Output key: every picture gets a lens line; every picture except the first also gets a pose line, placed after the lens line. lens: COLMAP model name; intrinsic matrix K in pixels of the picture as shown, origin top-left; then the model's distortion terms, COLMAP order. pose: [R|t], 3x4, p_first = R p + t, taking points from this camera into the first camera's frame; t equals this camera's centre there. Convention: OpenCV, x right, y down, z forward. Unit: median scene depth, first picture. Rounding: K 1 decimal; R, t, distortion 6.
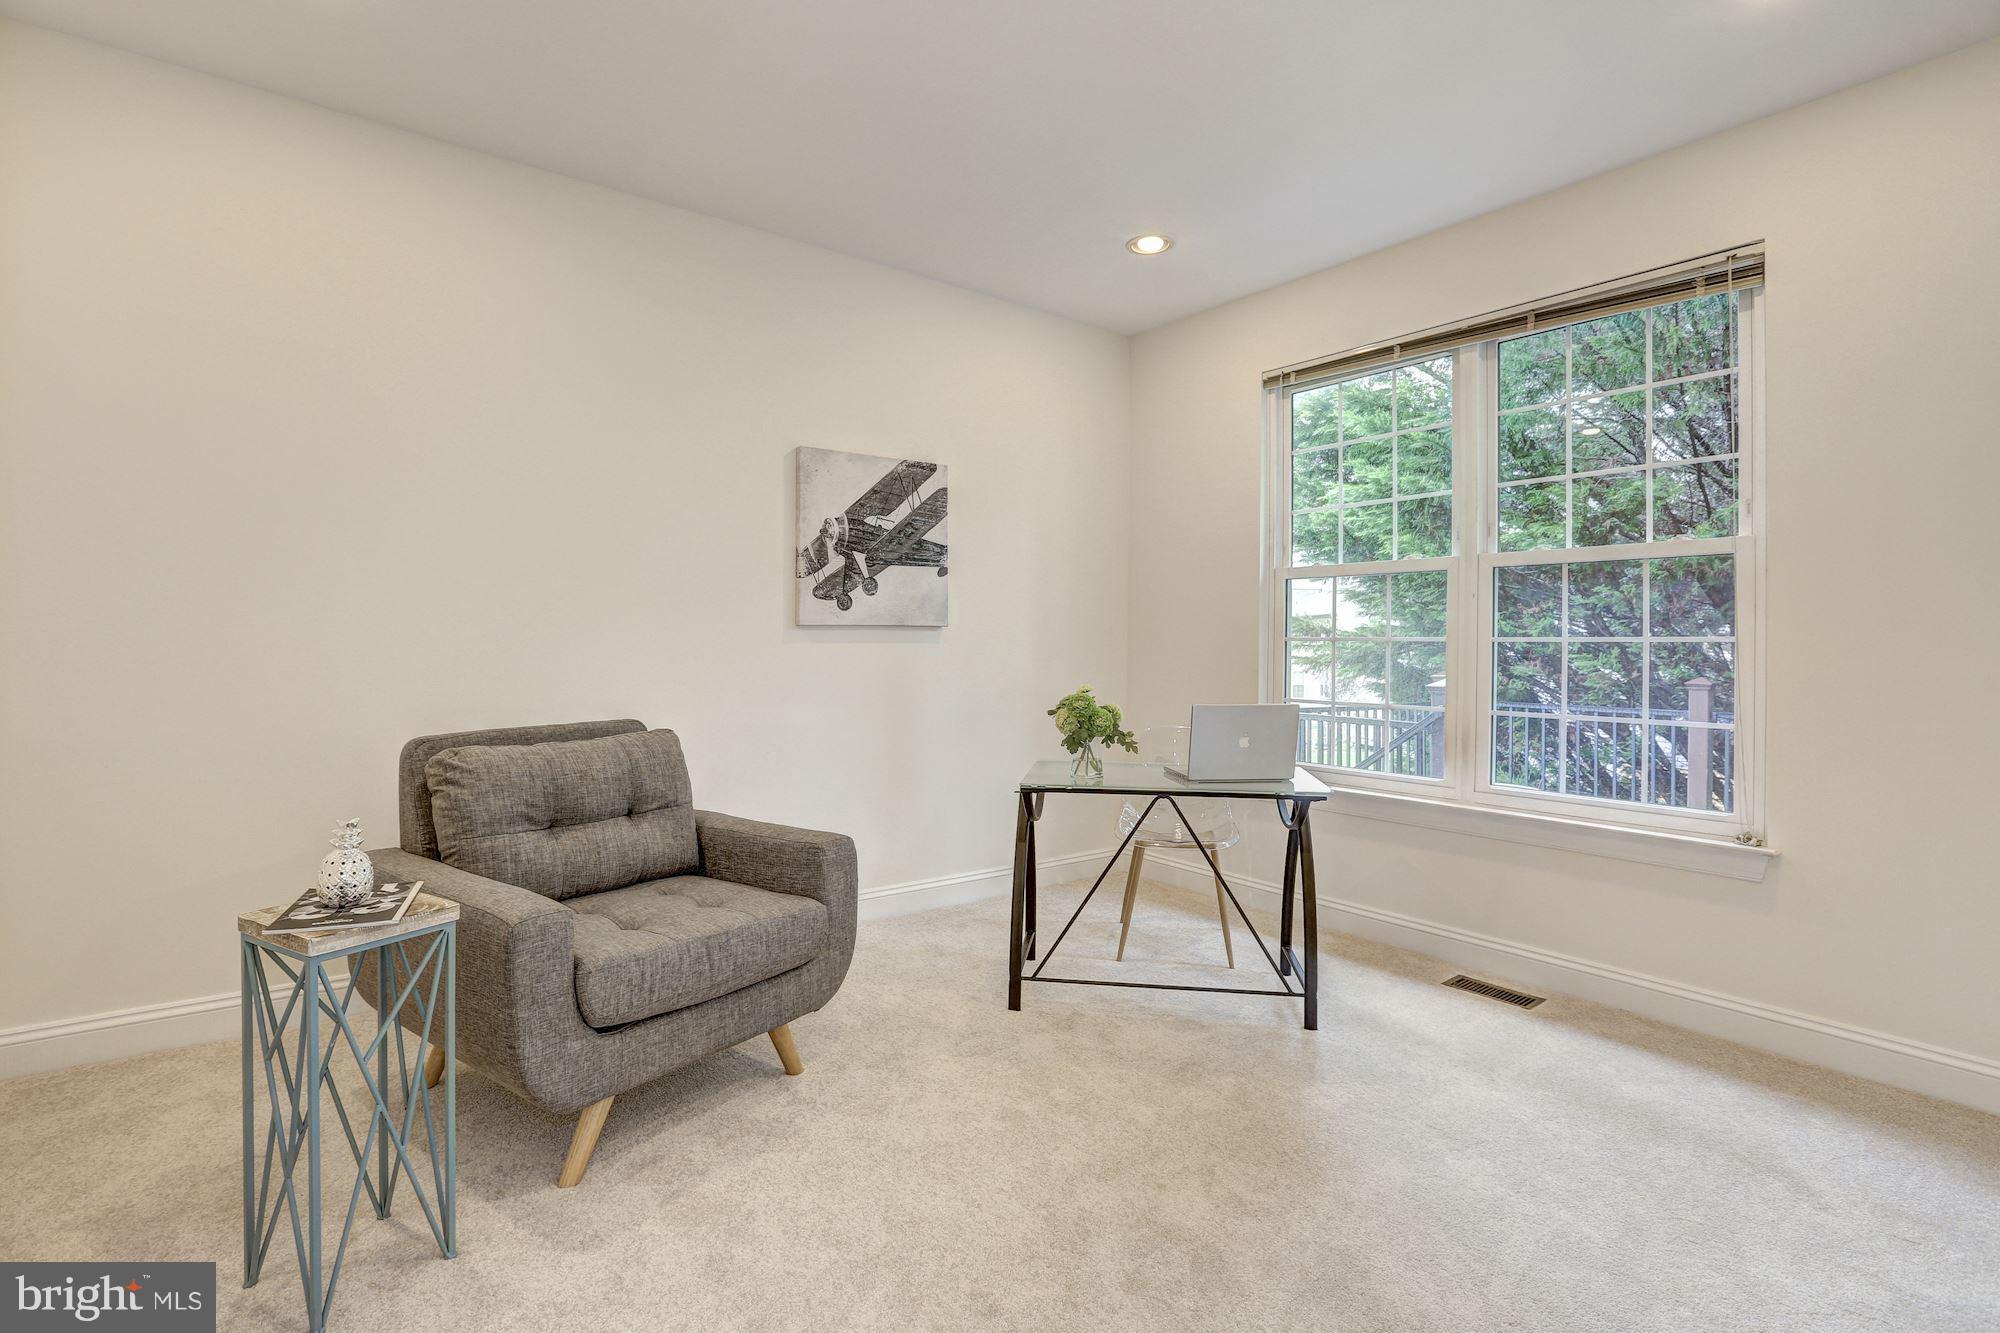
lens RADIAL K [[929.1, 0, 1000.0], [0, 929.1, 666.5], [0, 0, 1]] dist [-0.070094, 0.000013]
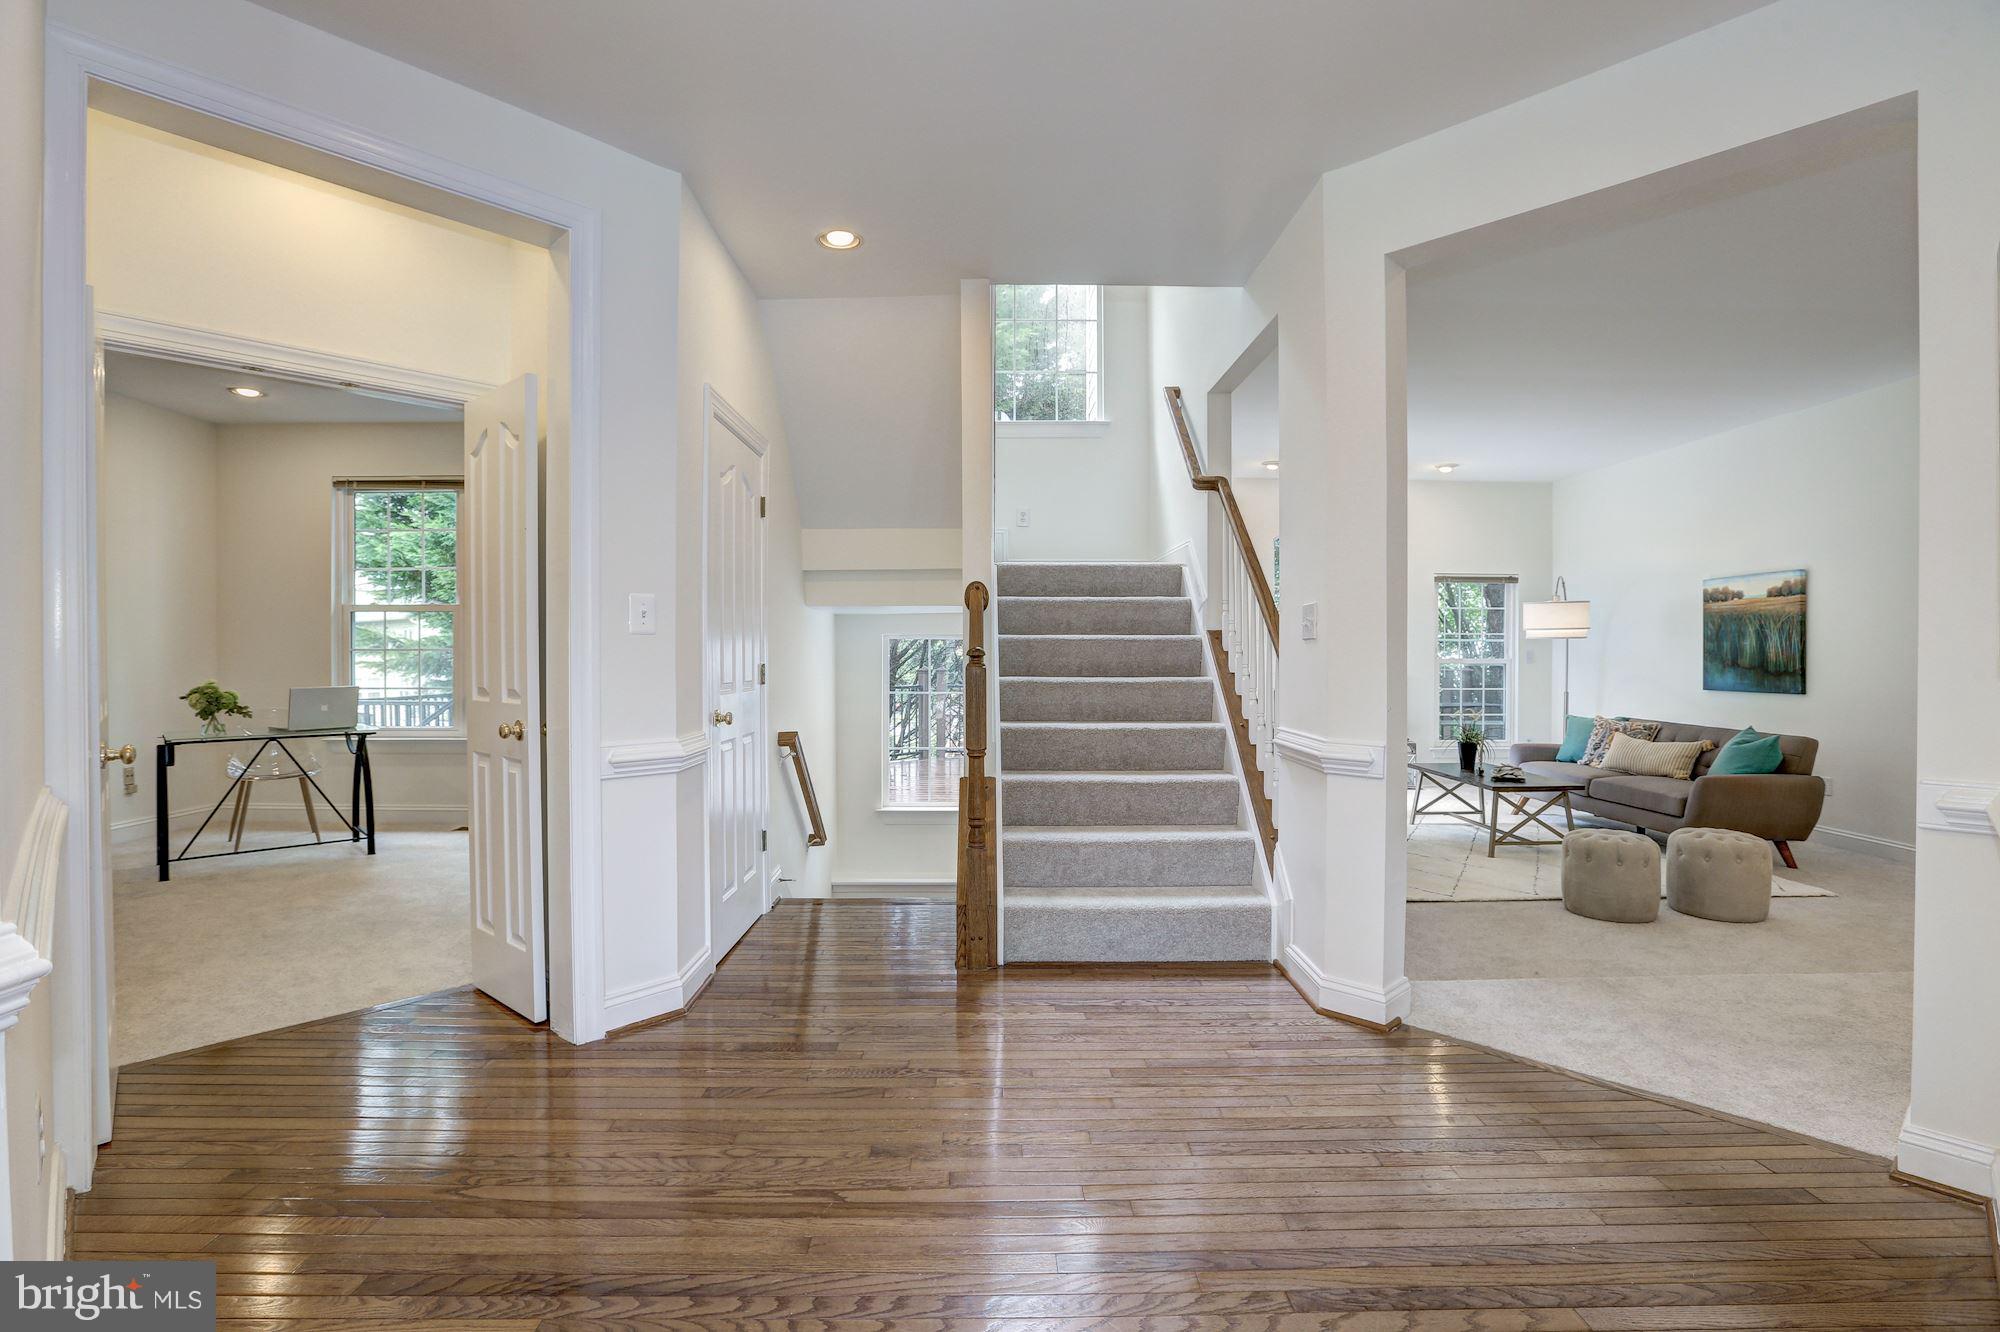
lens RADIAL K [[900.5, 0, 1000.0], [0, 900.5, 666.0], [0, 0, 1]] dist [-0.023691, -0.000009]
pose [[0.602888, -0.015670, 0.797672, -0.317731], [0.019029, 0.999805, 0.005258, 0.013977], [-0.797599, 0.012009, 0.603069, -1.082360]]
